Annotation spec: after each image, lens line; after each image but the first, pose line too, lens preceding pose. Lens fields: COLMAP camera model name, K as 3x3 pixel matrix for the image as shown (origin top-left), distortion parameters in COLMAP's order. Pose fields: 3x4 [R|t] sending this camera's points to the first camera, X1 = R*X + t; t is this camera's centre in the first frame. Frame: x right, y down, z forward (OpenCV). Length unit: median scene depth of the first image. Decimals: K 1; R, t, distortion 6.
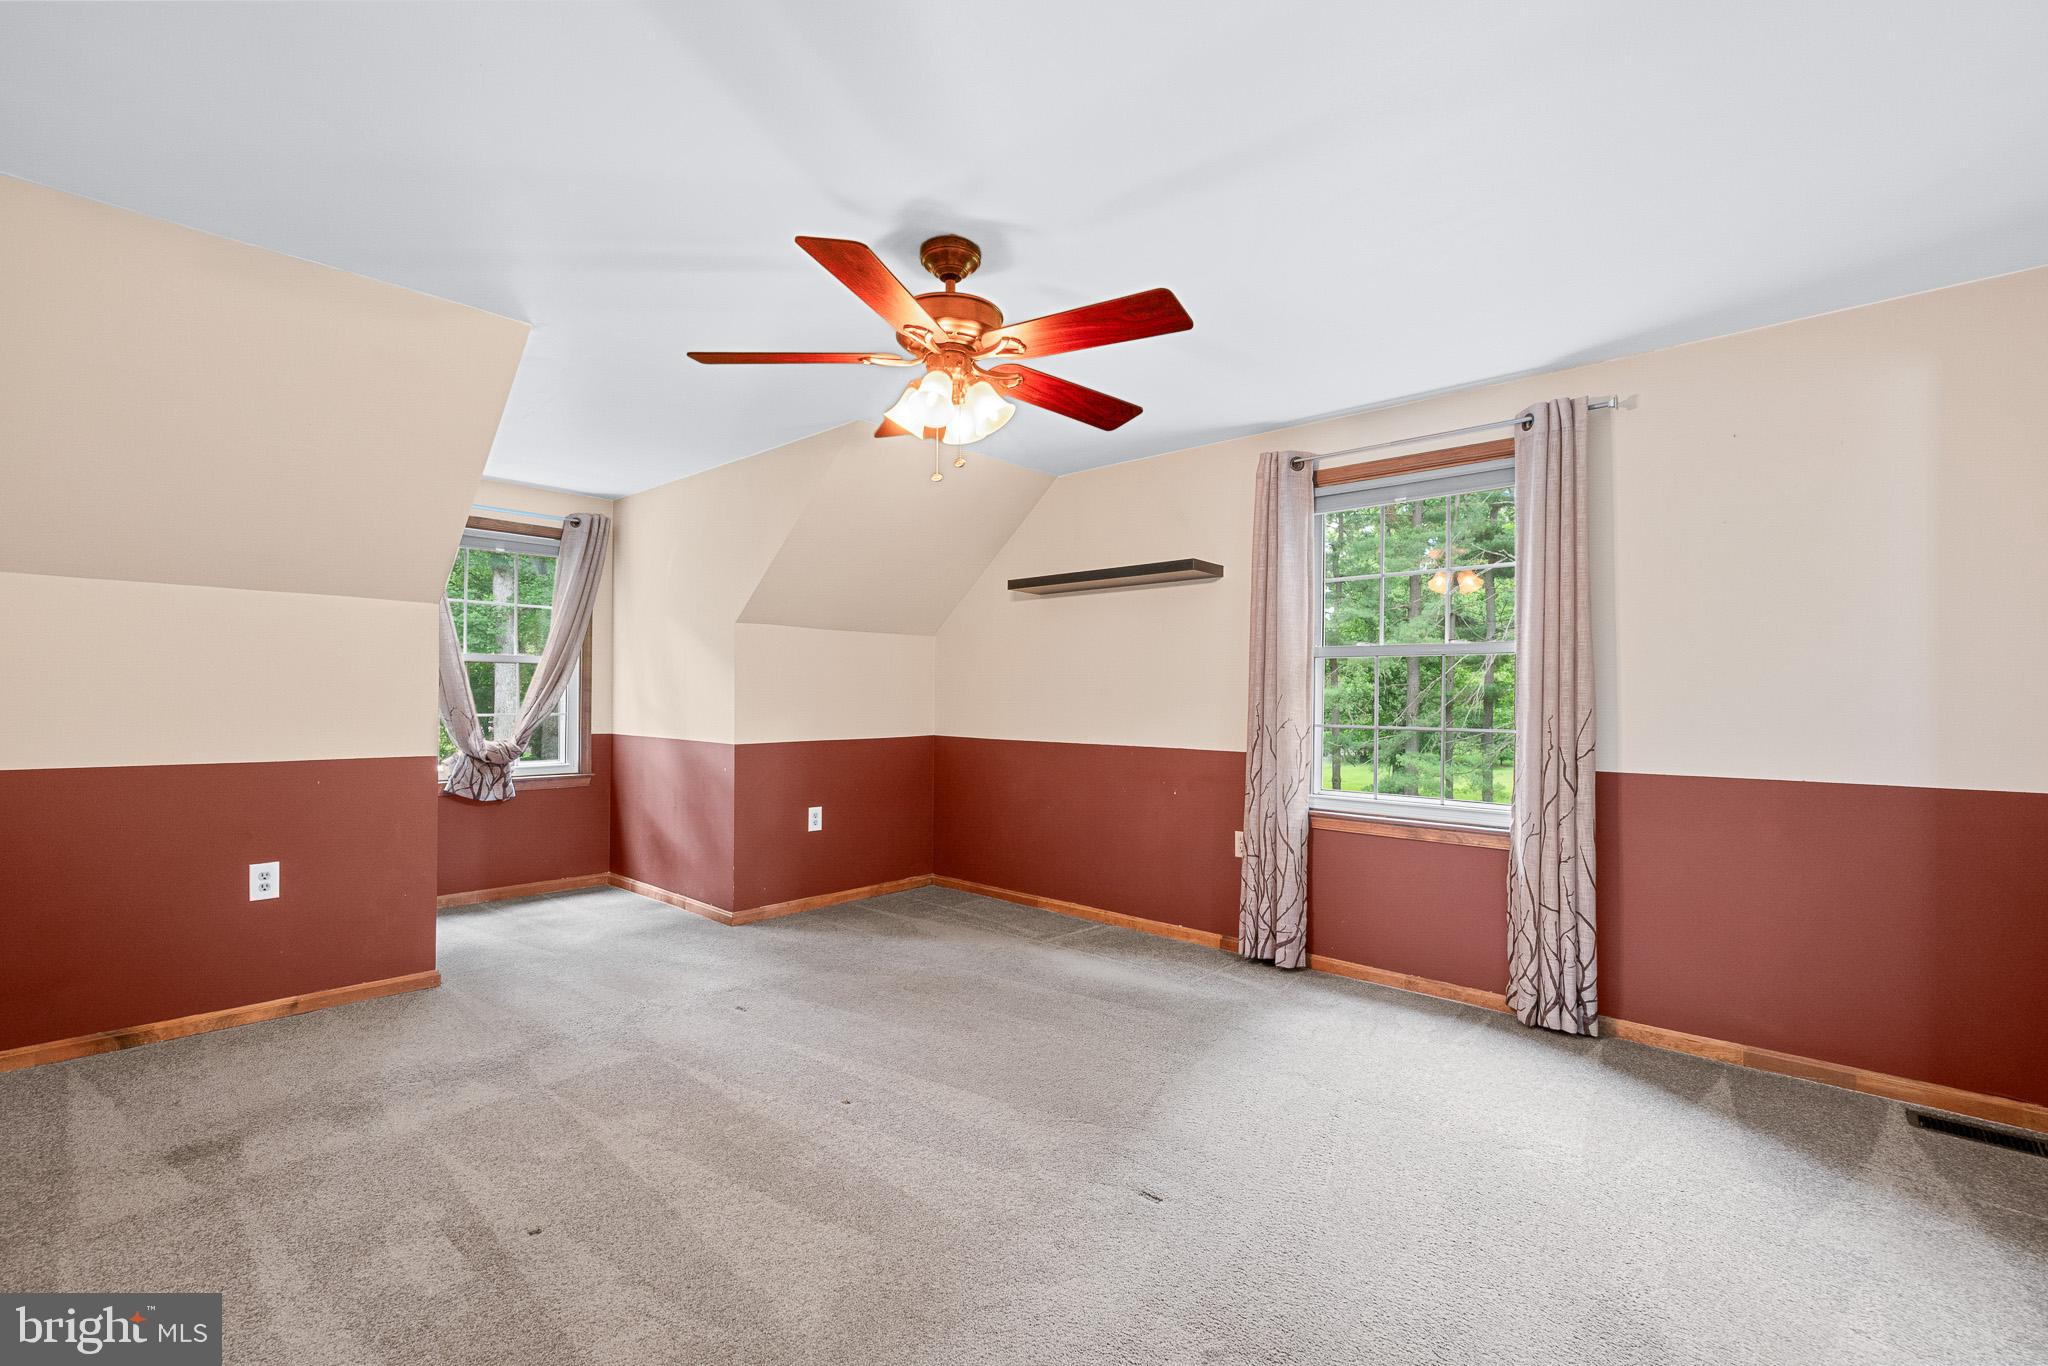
lens RADIAL K [[893.9, 0, 1022.5], [0, 893.9, 694.2], [0, 0, 1]] dist [-0.003847, -0.000507]
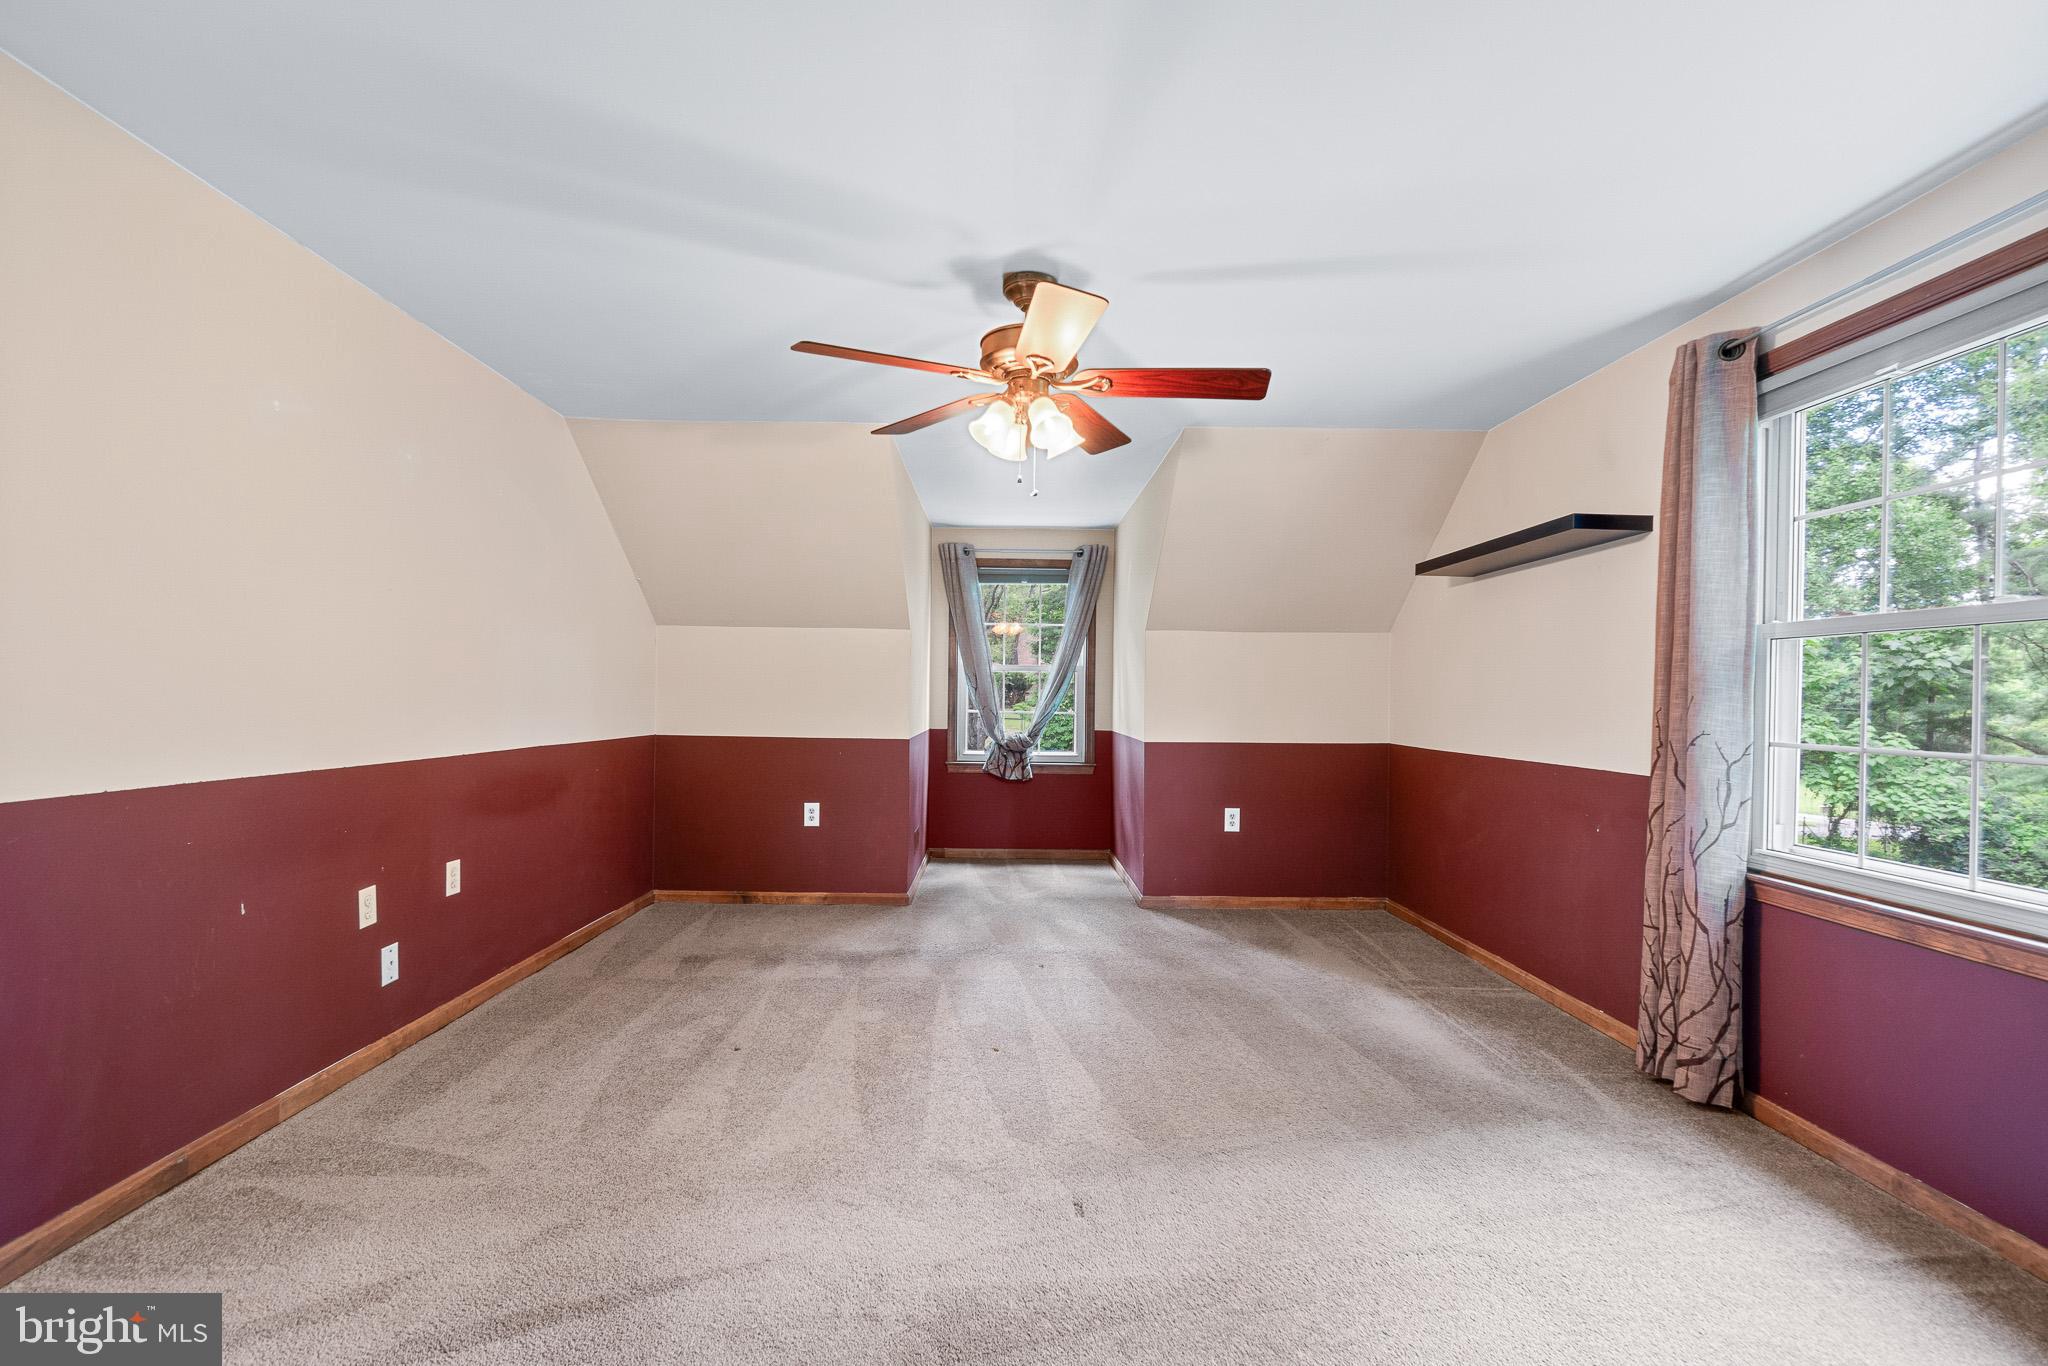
lens RADIAL K [[893.9, 0, 985.1], [0, 893.9, 692.3], [0, 0, 1]] dist [-0.003847, -0.000507]
pose [[0.674301, -0.001851, -0.738454, 0.423714], [-0.005407, 0.999958, -0.007444, 0.005384], [0.738437, 0.009012, 0.674262, 0.143763]]
